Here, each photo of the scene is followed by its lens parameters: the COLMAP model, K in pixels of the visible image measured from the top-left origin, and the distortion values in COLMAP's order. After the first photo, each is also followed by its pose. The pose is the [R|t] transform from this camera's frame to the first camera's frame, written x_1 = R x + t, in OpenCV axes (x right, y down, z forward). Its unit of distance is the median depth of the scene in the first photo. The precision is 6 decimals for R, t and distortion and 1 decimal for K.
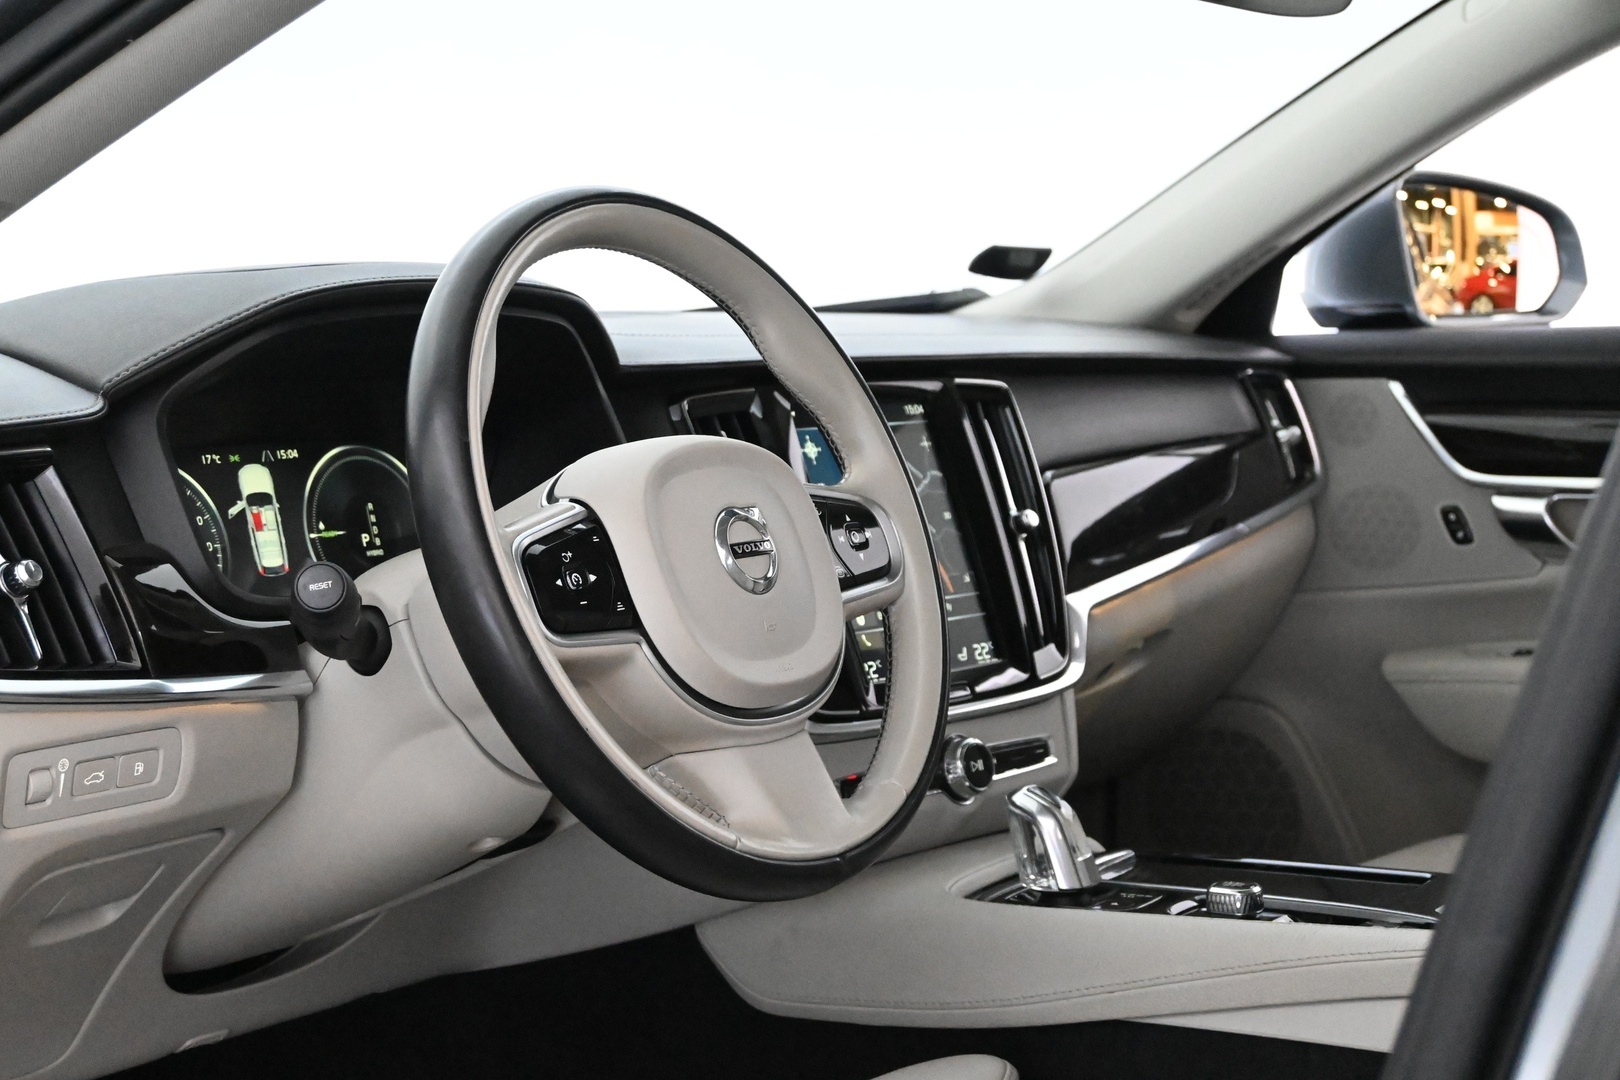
lens RADIAL K [[2648.7, 0, 809.7], [0, 2648.7, 539.4], [0, 0, 1]] dist [-0.000568, 0.000000]
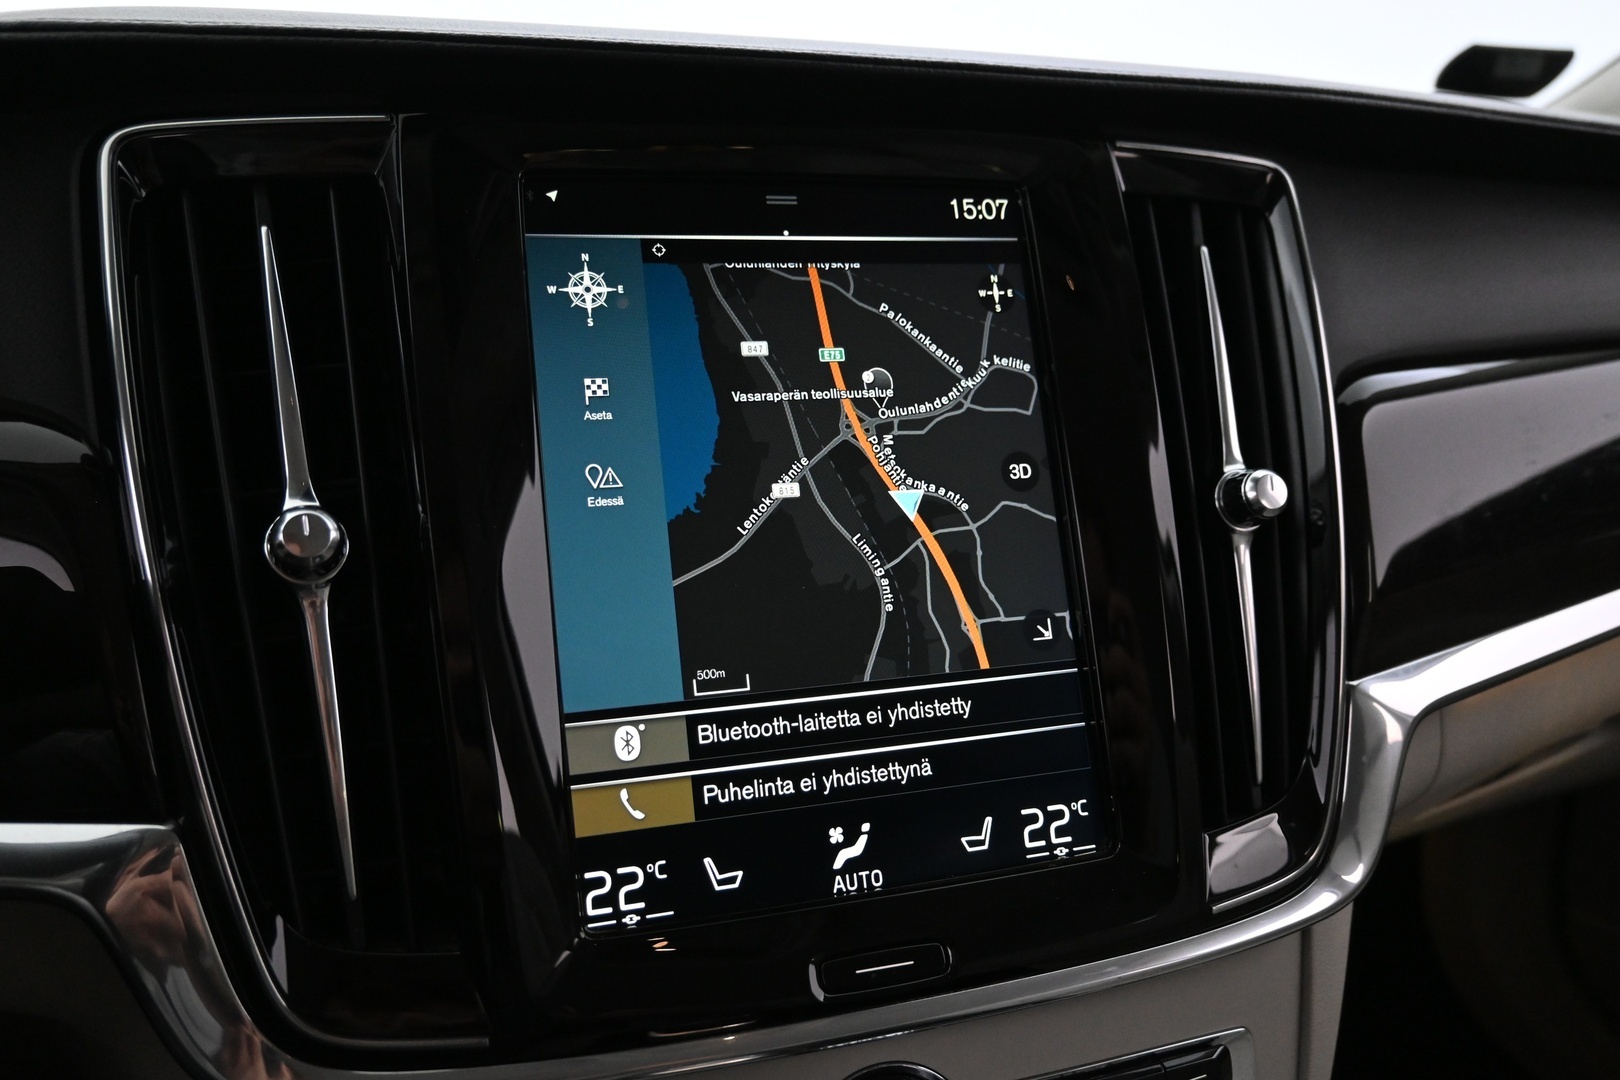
lens RADIAL K [[1238.7, 0, 818.2], [0, 1238.7, 537.9], [0, 0, 1]] dist [-0.010353, 0.002738]
pose [[0.873024, 0.117196, -0.473386, 0.141617], [-0.054288, 0.988017, 0.144485, -0.029998], [0.484646, -0.100439, 0.868924, 0.997448]]
